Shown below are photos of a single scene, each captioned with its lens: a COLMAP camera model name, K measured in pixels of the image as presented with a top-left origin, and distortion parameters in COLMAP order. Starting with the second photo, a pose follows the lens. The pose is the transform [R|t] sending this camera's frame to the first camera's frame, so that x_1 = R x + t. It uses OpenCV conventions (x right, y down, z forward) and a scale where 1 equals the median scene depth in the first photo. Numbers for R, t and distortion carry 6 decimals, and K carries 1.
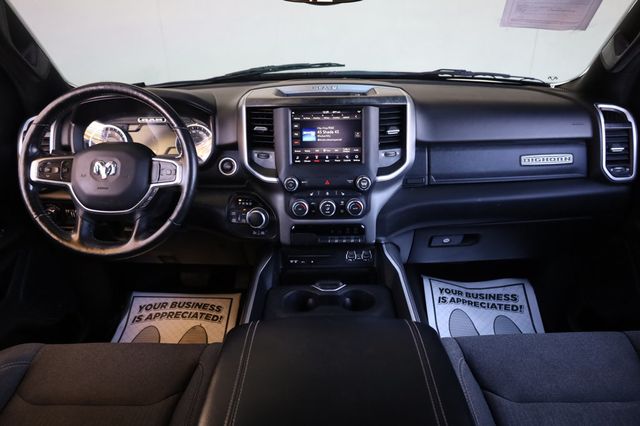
lens RADIAL K [[434.4, 0, 320.0], [0, 434.4, 213.0], [0, 0, 1]] dist [0.004246, 0.000657]
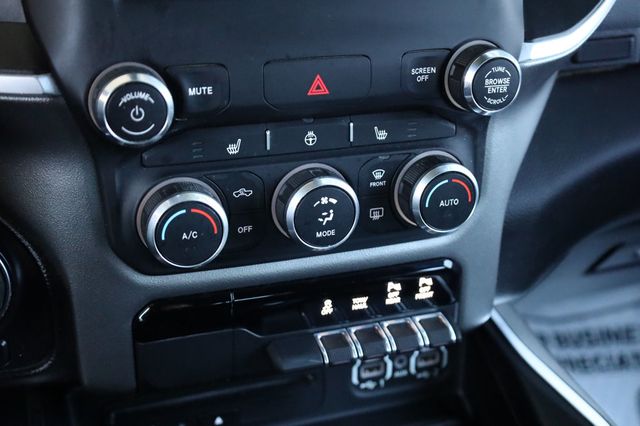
lens RADIAL K [[851.4, 0, 320.0], [0, 851.4, 213.0], [0, 0, 1]] dist [-0.006180, 0.053384]
pose [[0.937465, -0.107689, 0.331003, -0.112378], [0.051716, 0.983476, 0.173497, -0.077813], [-0.344218, -0.145529, 0.927543, 0.615217]]
